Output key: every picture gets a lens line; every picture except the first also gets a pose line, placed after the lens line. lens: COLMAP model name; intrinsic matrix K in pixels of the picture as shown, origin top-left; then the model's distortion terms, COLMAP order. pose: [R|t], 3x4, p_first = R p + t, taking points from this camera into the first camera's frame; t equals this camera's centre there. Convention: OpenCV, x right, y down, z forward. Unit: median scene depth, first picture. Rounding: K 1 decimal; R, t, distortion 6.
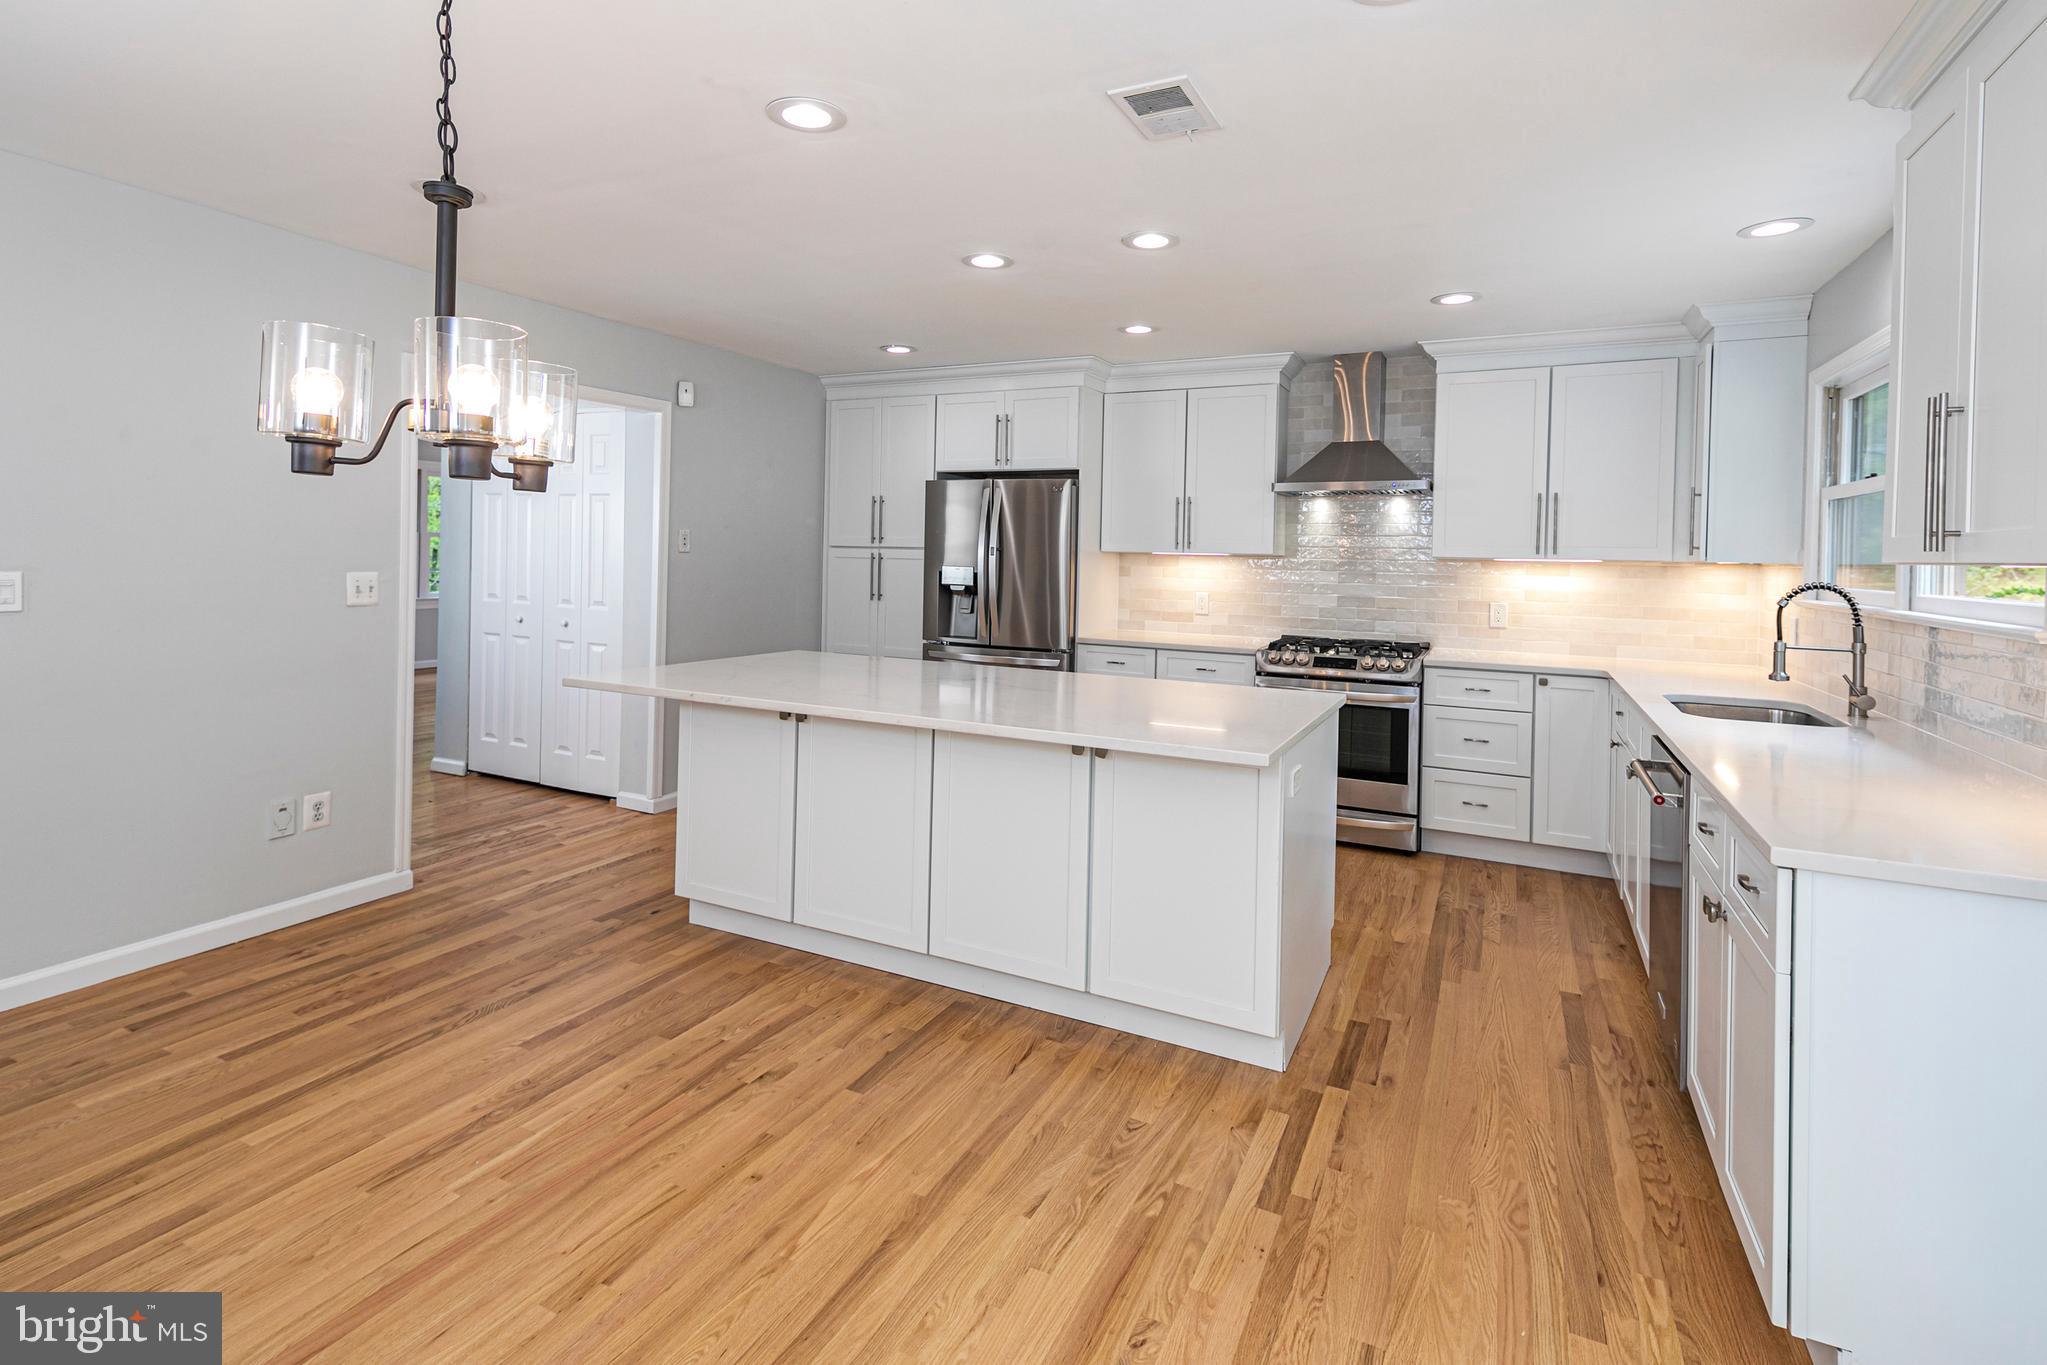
lens RADIAL K [[970.4, 0, 1017.8], [0, 970.4, 584.5], [0, 0, 1]] dist [0.023925, -0.005956]
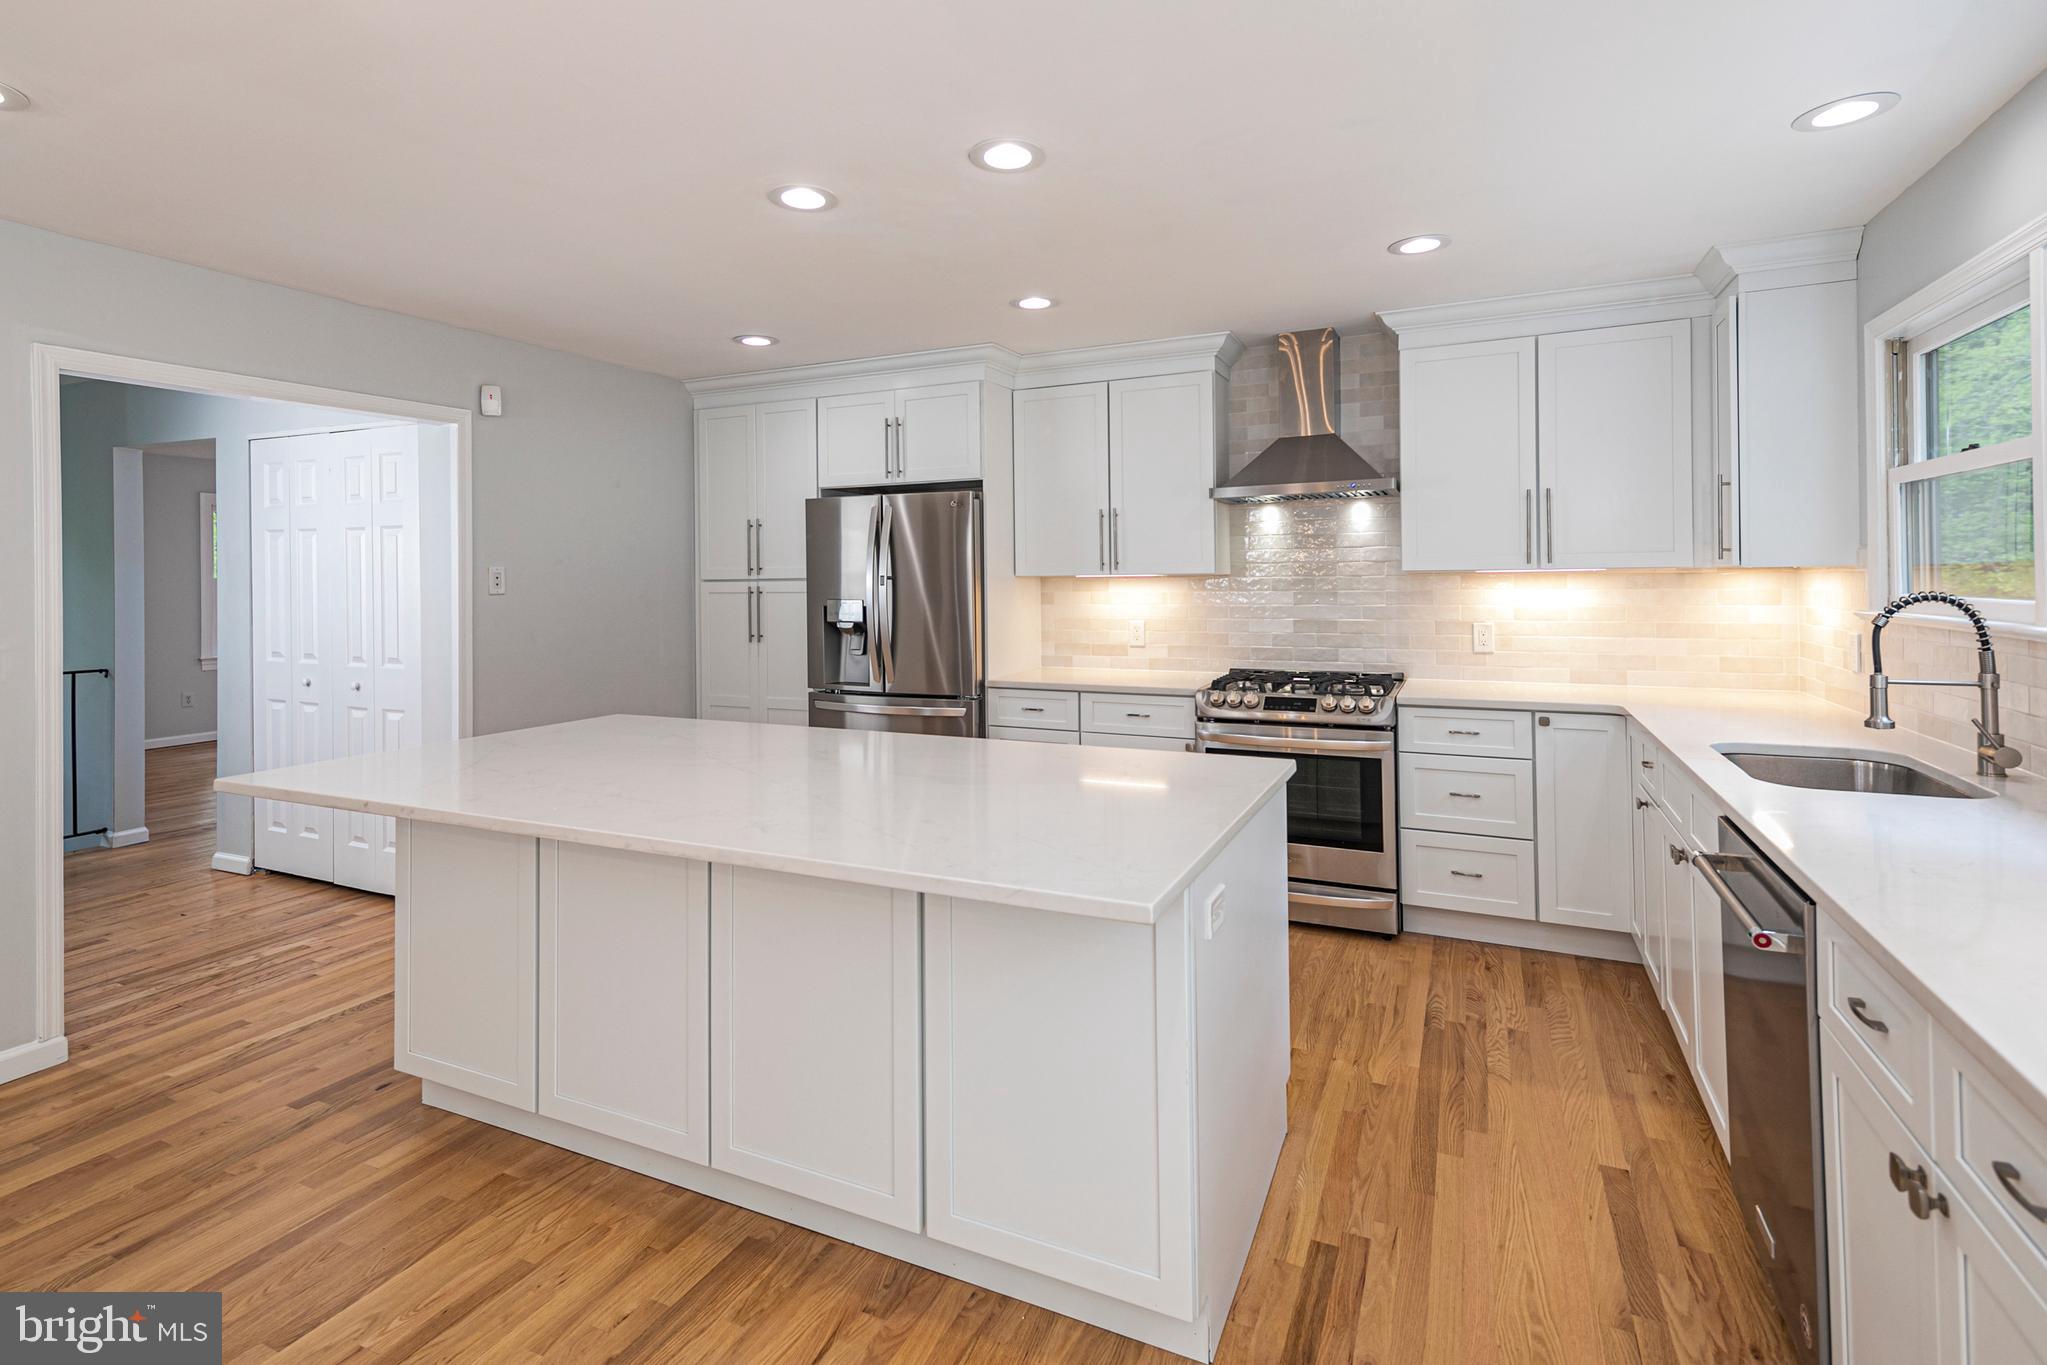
lens RADIAL K [[970.4, 0, 1019.8], [0, 970.4, 593.5], [0, 0, 1]] dist [0.023925, -0.005956]
pose [[0.999129, -0.032766, 0.025827, 0.100933], [0.033152, 0.999343, -0.014655, -0.009990], [-0.025330, 0.015499, 0.999559, 0.233676]]
